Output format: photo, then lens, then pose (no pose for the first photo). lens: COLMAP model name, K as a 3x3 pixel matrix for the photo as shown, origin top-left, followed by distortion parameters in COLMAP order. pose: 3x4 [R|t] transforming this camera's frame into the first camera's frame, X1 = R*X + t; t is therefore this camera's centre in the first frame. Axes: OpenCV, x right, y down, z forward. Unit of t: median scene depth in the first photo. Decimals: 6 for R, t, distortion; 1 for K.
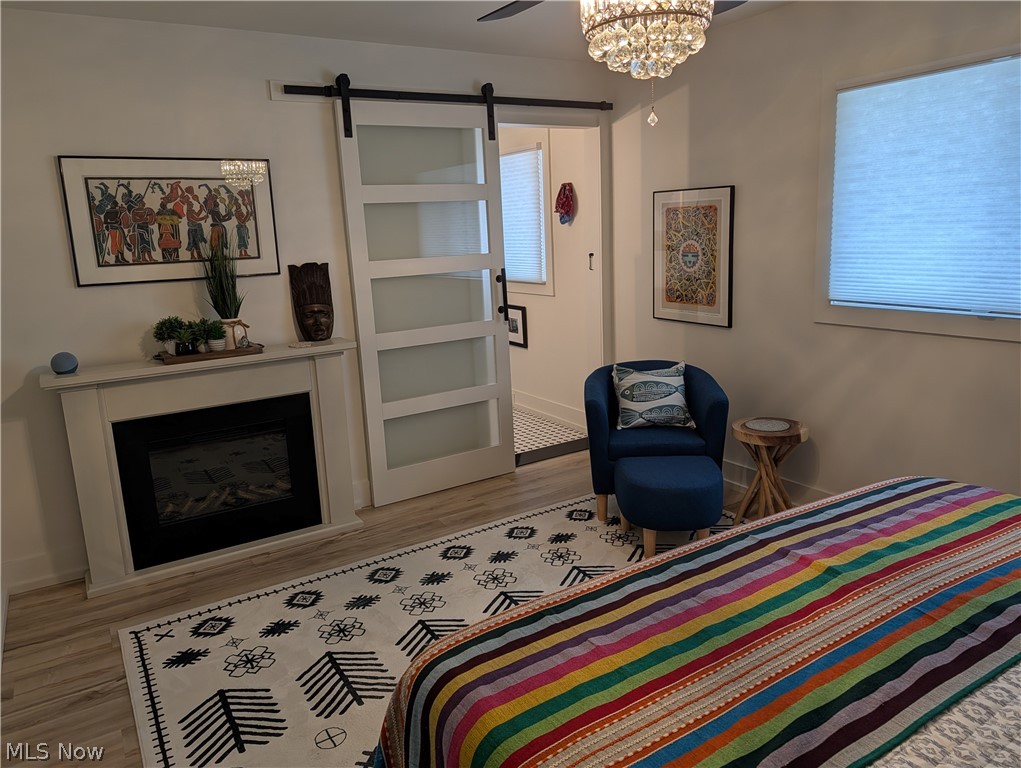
lens RADIAL K [[738.1, 0, 518.1], [0, 738.1, 395.8], [0, 0, 1]] dist [0.025411, -0.006095]
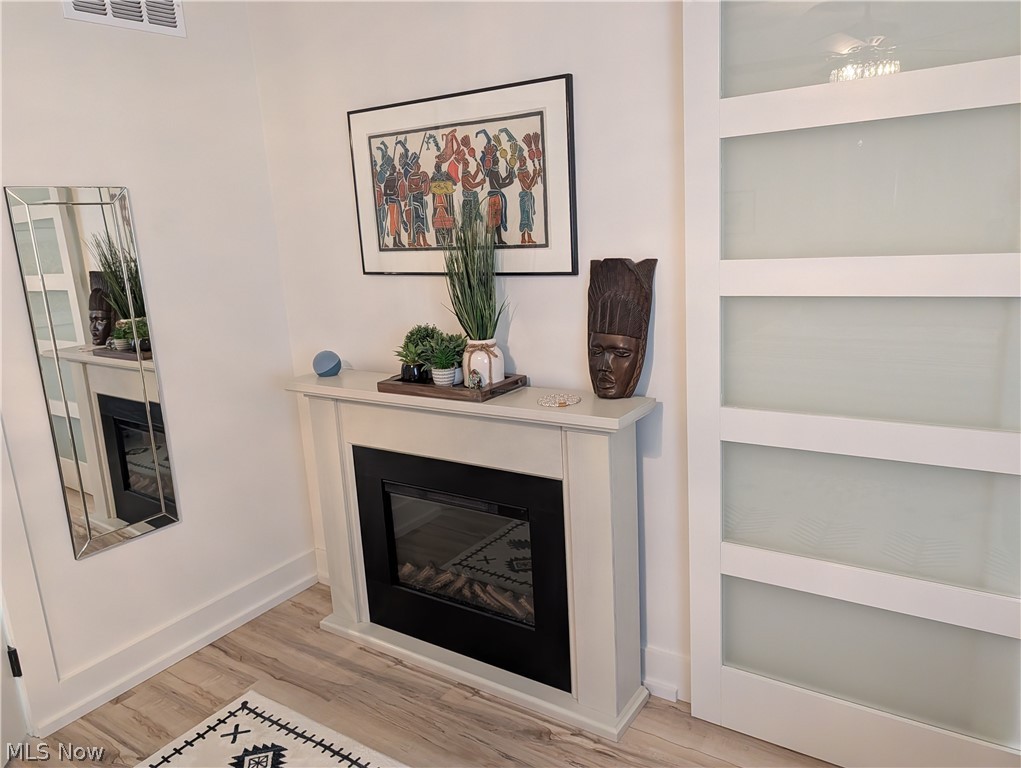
lens RADIAL K [[738.1, 0, 518.1], [0, 738.1, 395.8], [0, 0, 1]] dist [0.025411, -0.006095]
pose [[0.405354, 0.231223, -0.884434, 0.218777], [-0.172894, 0.969414, 0.174199, -0.179858], [0.897661, 0.082301, 0.432932, 0.775504]]
